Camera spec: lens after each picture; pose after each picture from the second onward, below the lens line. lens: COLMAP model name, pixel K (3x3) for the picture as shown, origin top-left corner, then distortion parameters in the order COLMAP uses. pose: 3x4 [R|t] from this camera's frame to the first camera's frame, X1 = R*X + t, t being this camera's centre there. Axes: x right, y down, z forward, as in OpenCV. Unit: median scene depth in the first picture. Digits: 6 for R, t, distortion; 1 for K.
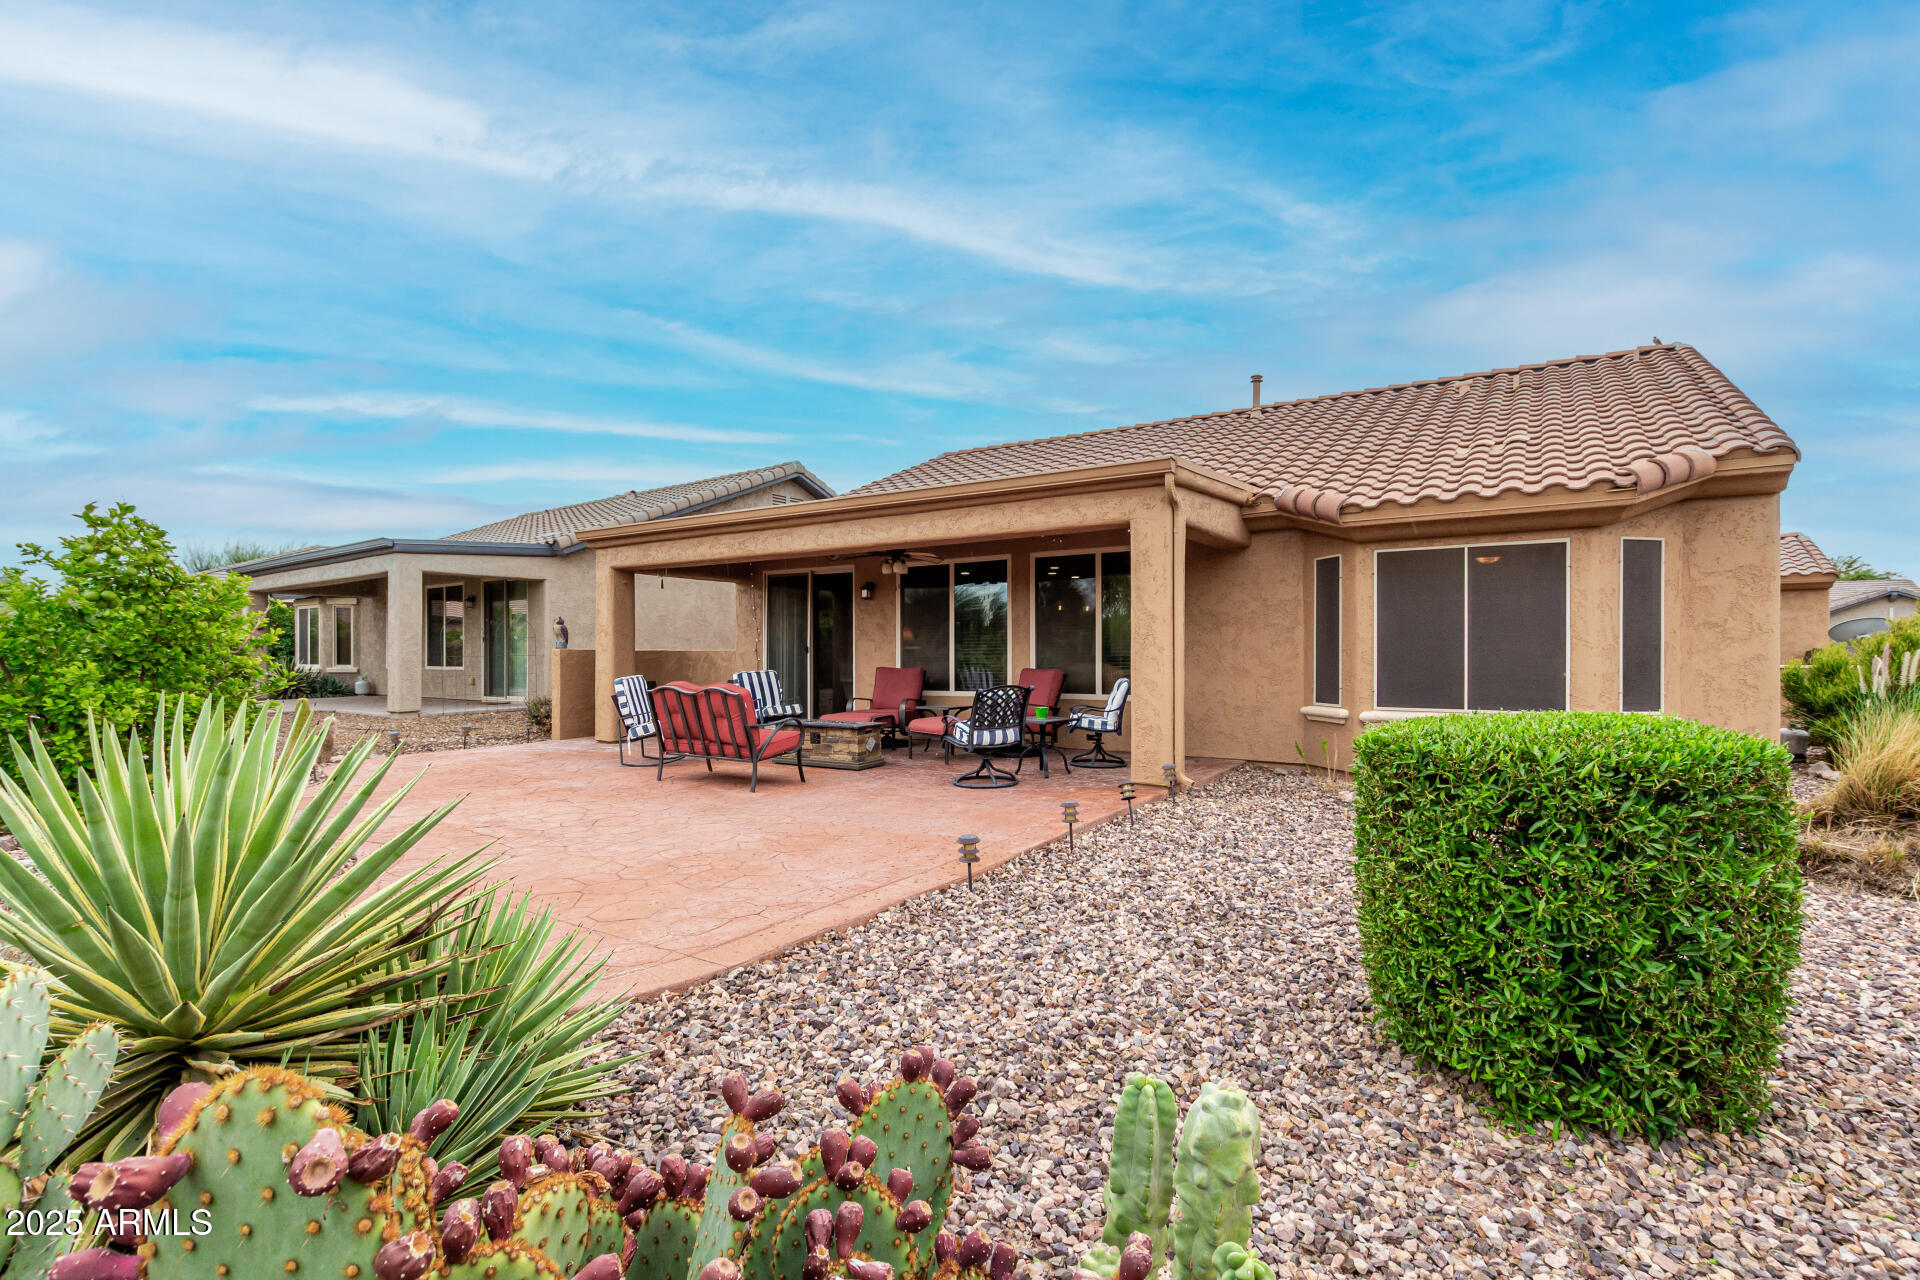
lens RADIAL K [[932.3, 0, 959.2], [0, 932.3, 659.5], [0, 0, 1]] dist [0.005117, 0.000072]
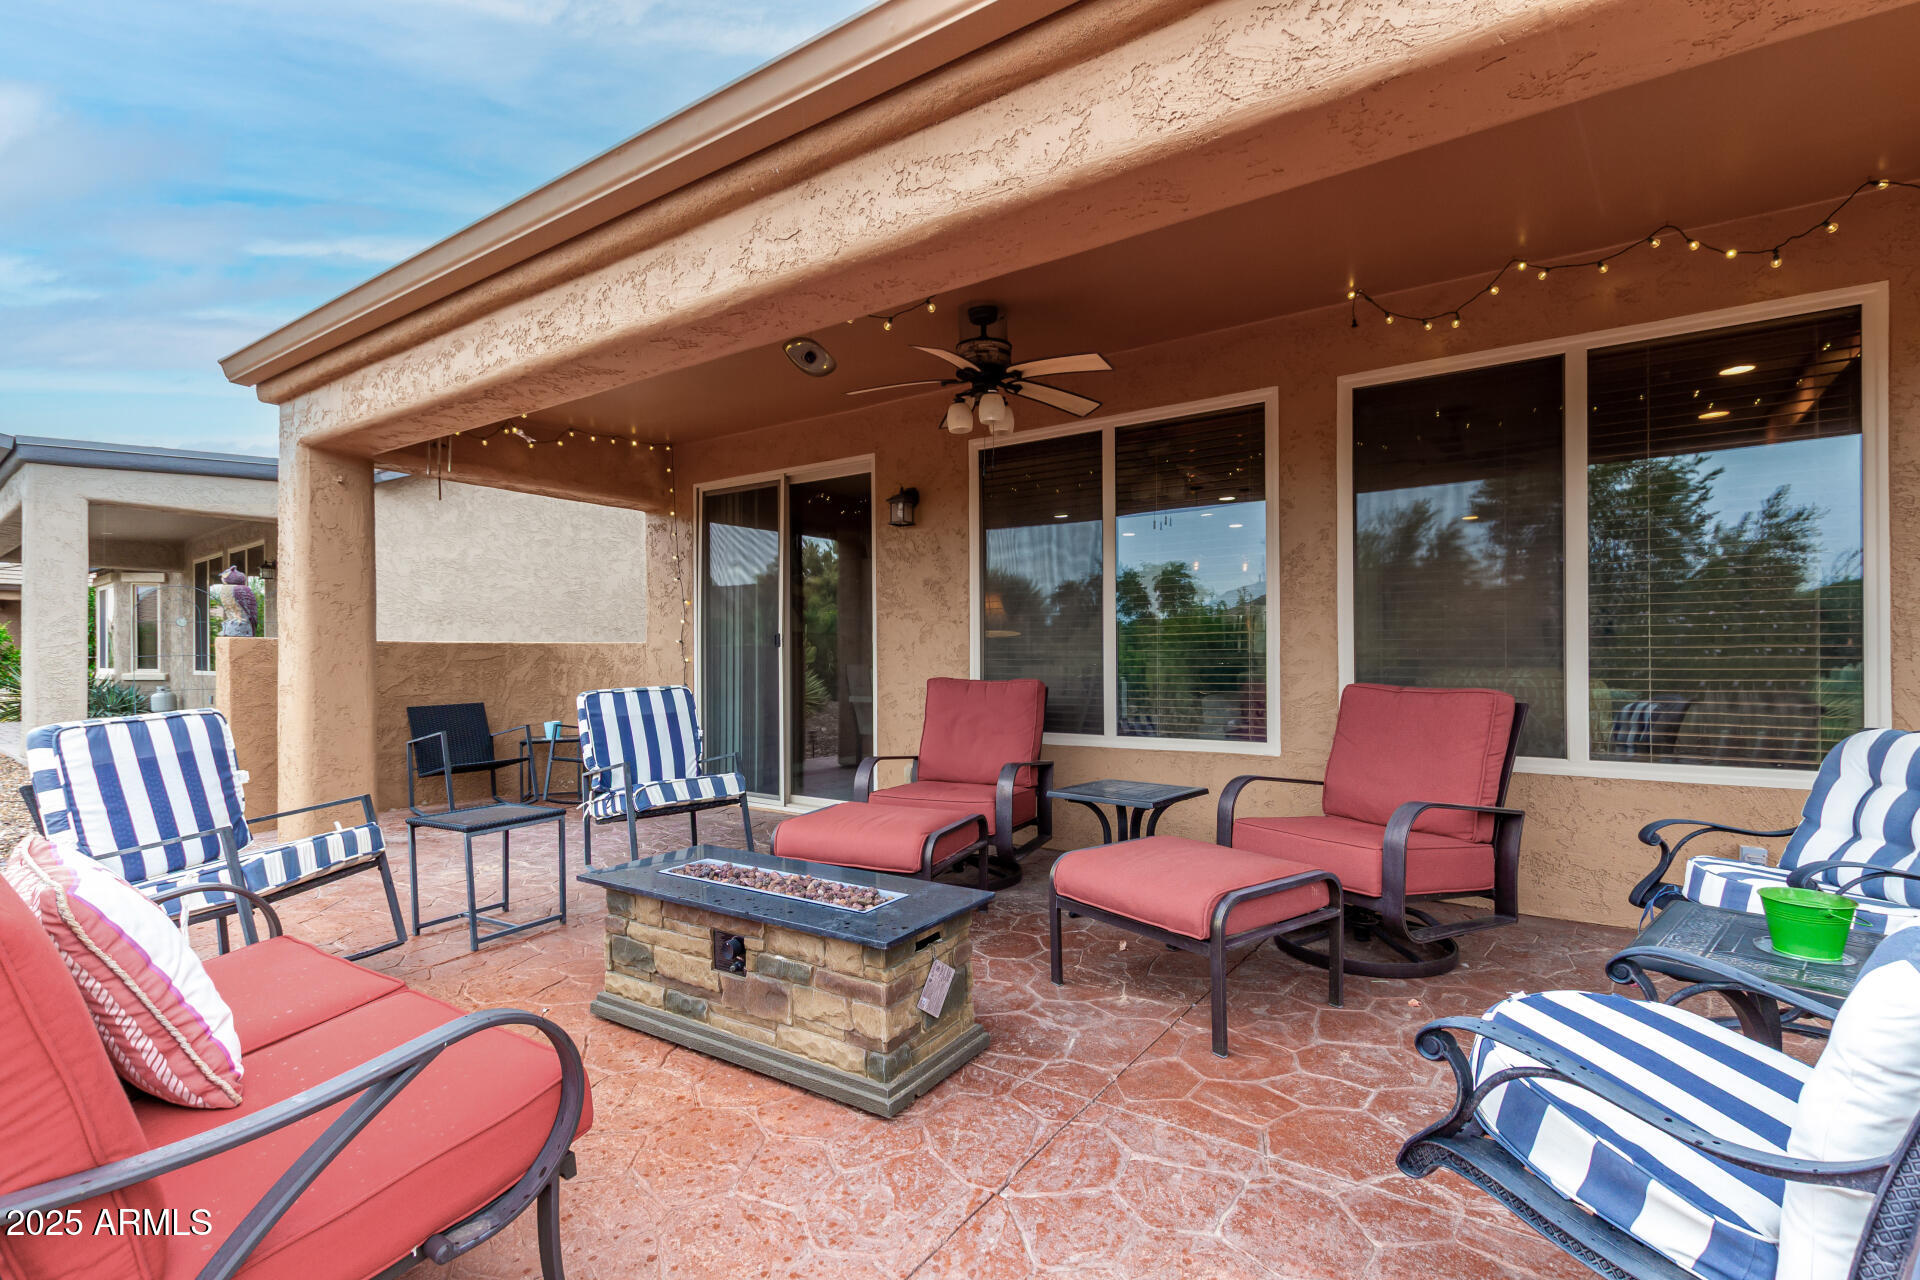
lens RADIAL K [[885.7, 0, 956.8], [0, 885.7, 666.7], [0, 0, 1]] dist [0.002478, 0.000118]
pose [[0.999734, -0.000797, -0.023063, -0.067726], [0.000951, 0.999977, 0.006673, 0.000491], [0.023057, -0.006694, 0.999712, 0.612679]]
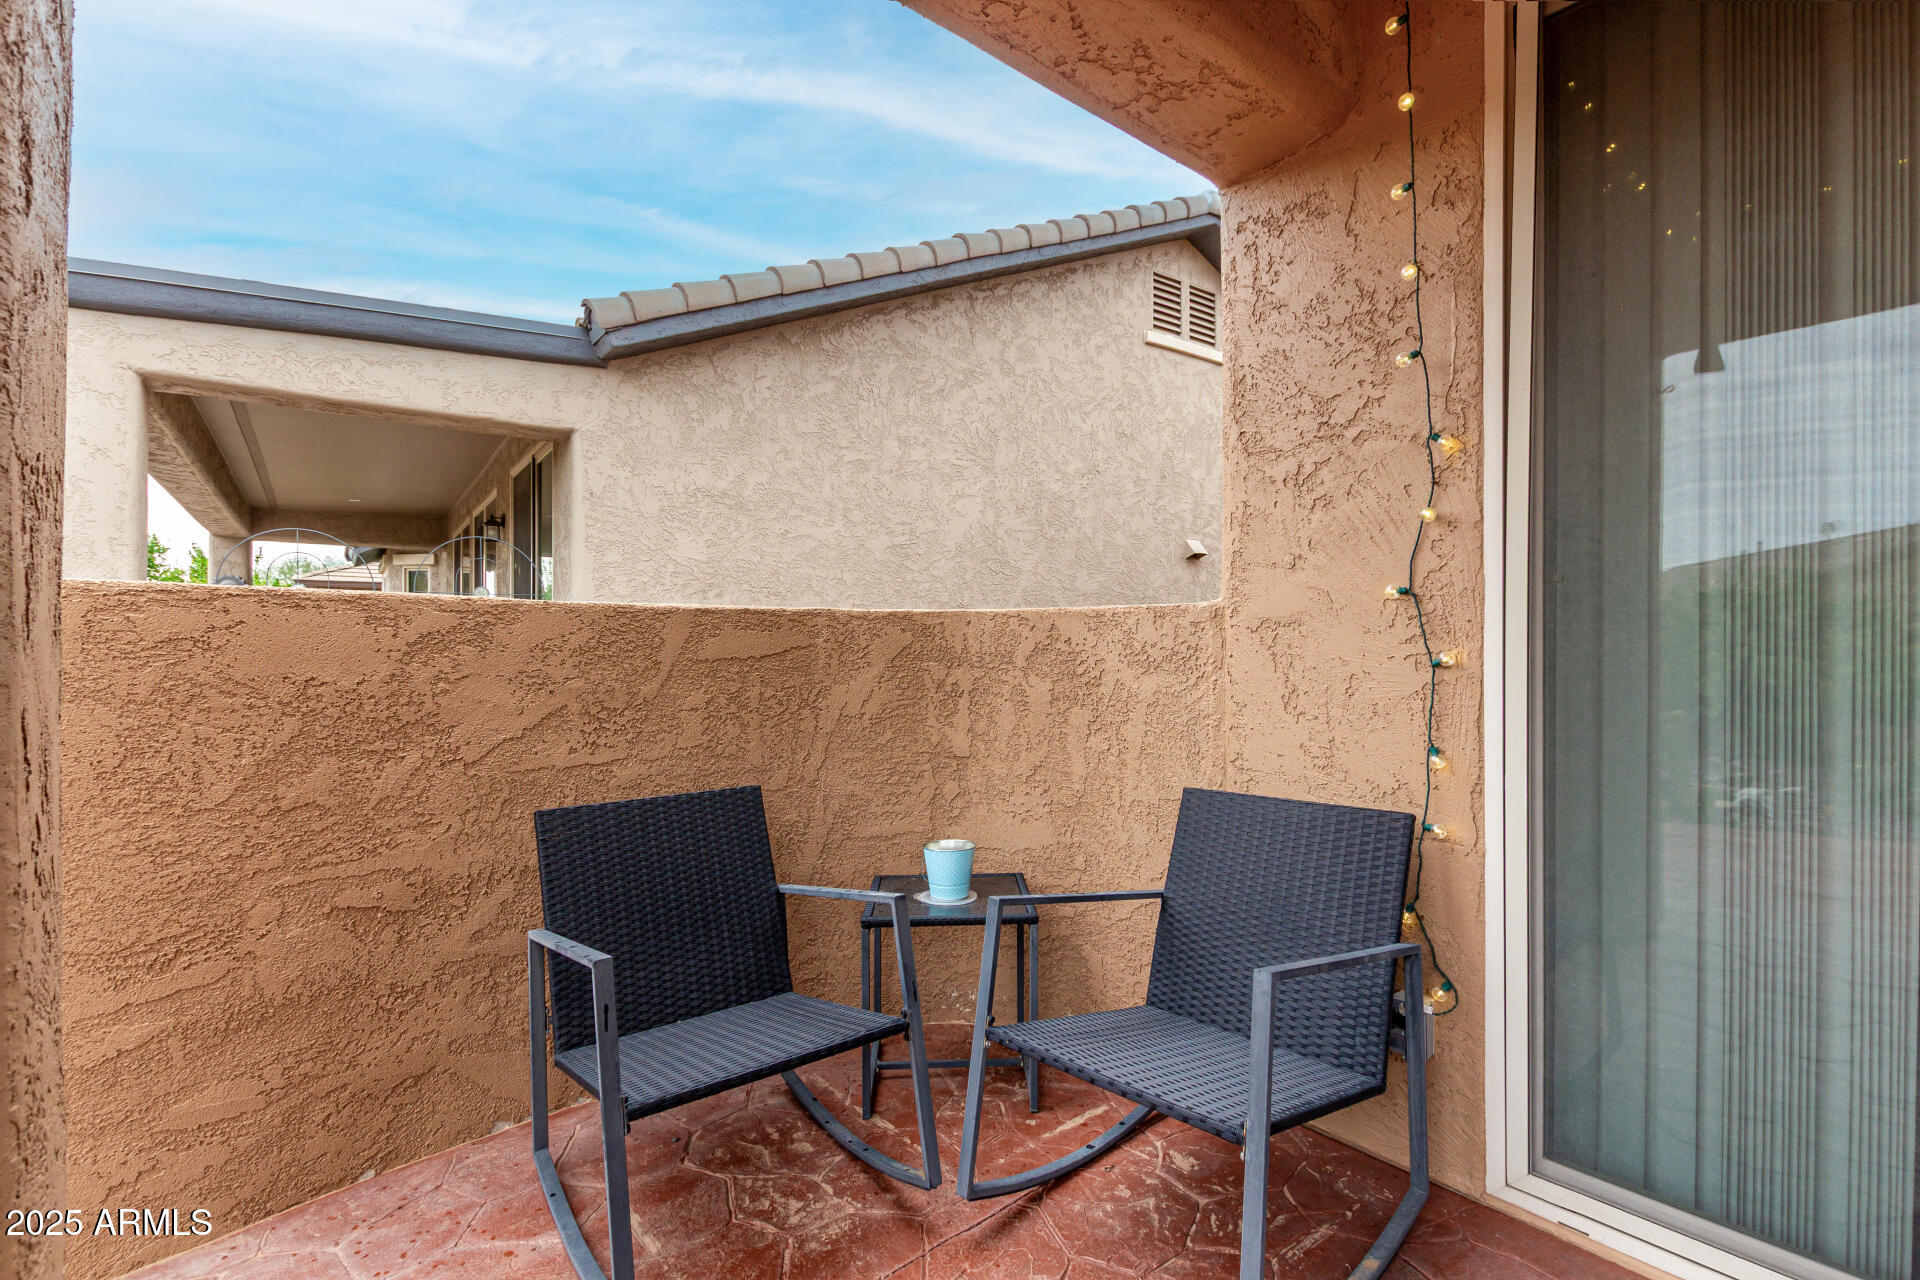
lens RADIAL K [[932.3, 0, 959.2], [0, 932.3, 659.5], [0, 0, 1]] dist [0.005117, 0.000072]
pose [[0.950263, 0.001037, -0.311446, -0.286544], [0.000287, 0.999991, 0.004203, -0.000922], [0.311448, -0.004083, 0.950254, 1.006376]]
